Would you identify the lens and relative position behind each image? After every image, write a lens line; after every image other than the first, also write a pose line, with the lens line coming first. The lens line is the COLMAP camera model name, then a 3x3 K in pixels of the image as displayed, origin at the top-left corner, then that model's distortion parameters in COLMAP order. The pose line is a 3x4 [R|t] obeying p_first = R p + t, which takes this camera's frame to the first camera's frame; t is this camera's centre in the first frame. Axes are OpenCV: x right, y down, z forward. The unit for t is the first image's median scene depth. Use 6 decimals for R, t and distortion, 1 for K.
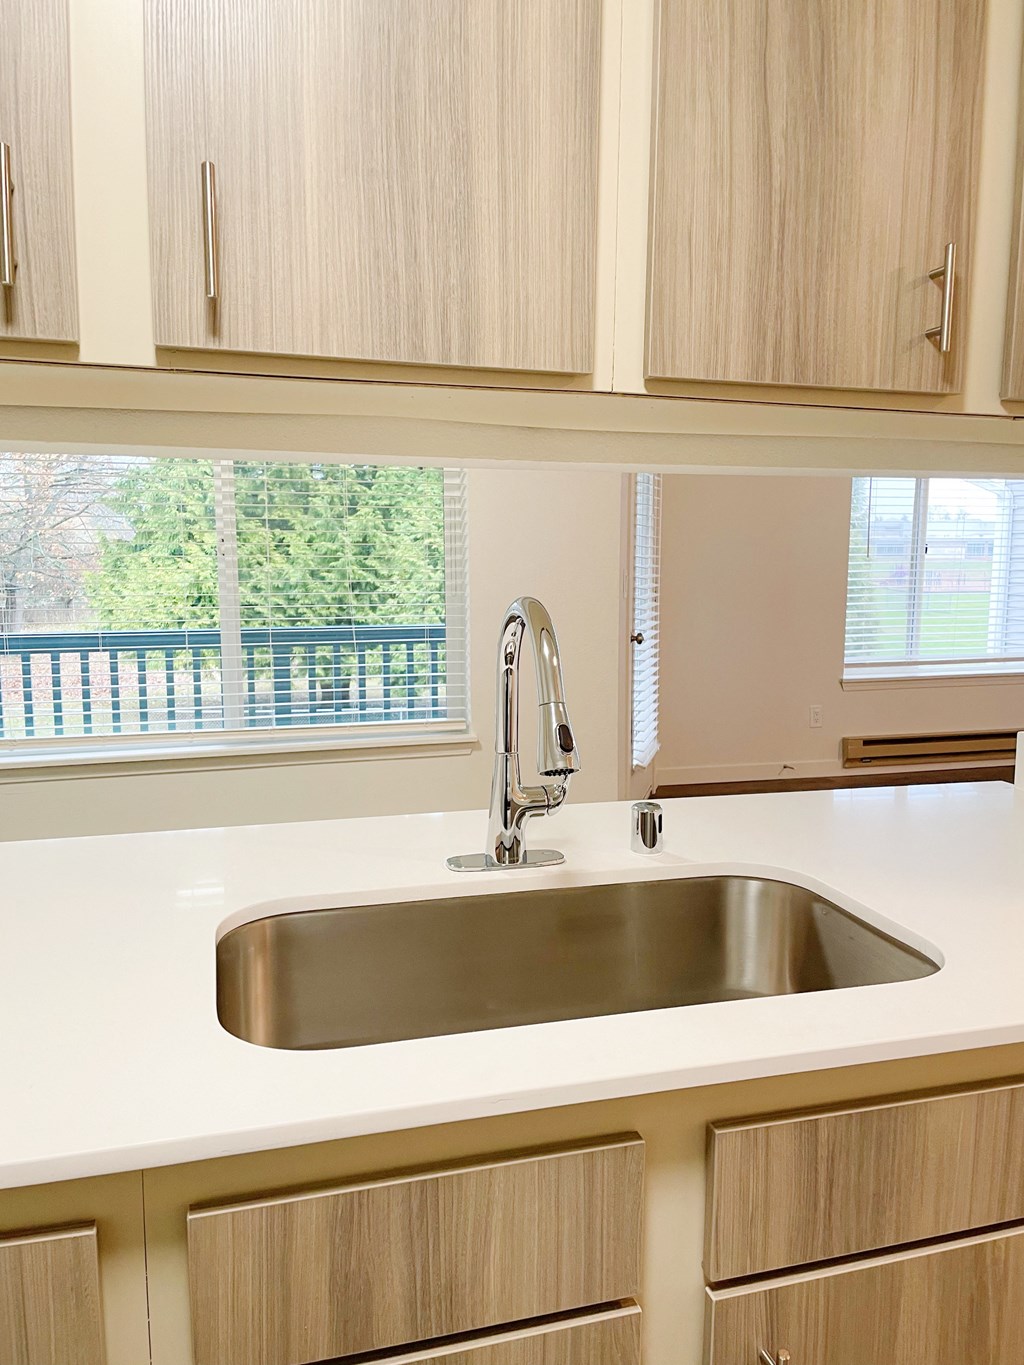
lens RADIAL K [[1058.8, 0, 512.0], [0, 1058.8, 682.5], [0, 0, 1]] dist [0.004224, -0.001023]
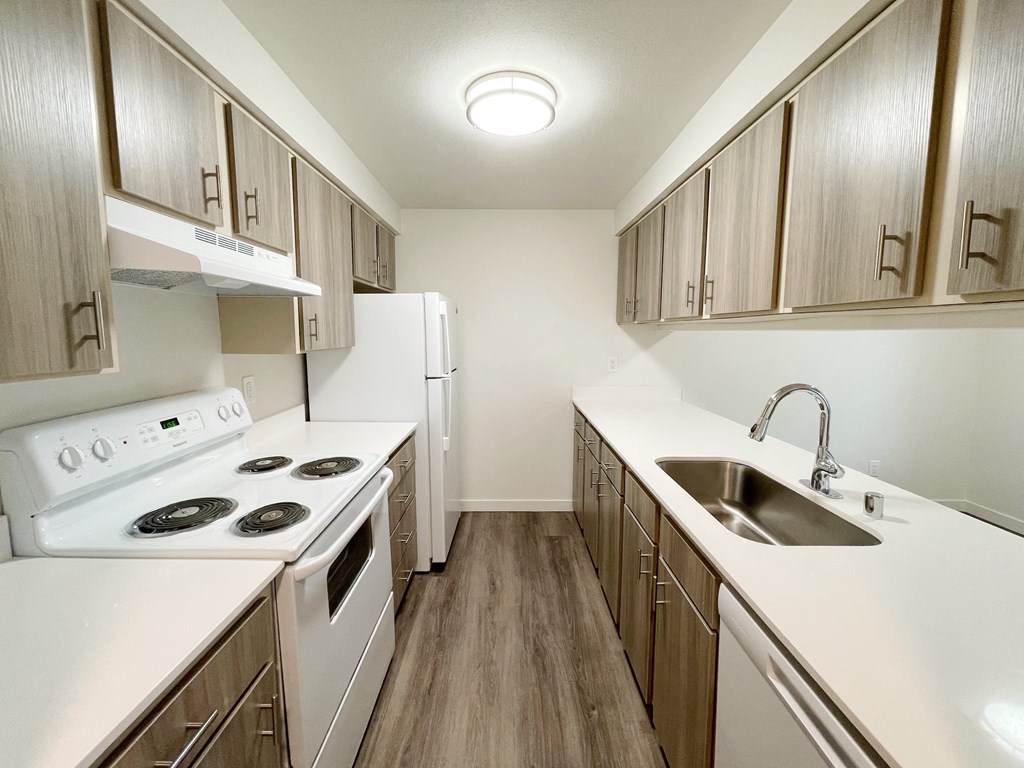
lens RADIAL K [[422.0, 0, 508.7], [0, 422.0, 378.1], [0, 0, 1]] dist [-0.001806, -0.000403]
pose [[-0.271996, 0.092498, -0.957842, 0.283713], [-0.133403, 0.982134, 0.132726, -0.032127], [0.953007, 0.163880, -0.254797, 0.125734]]
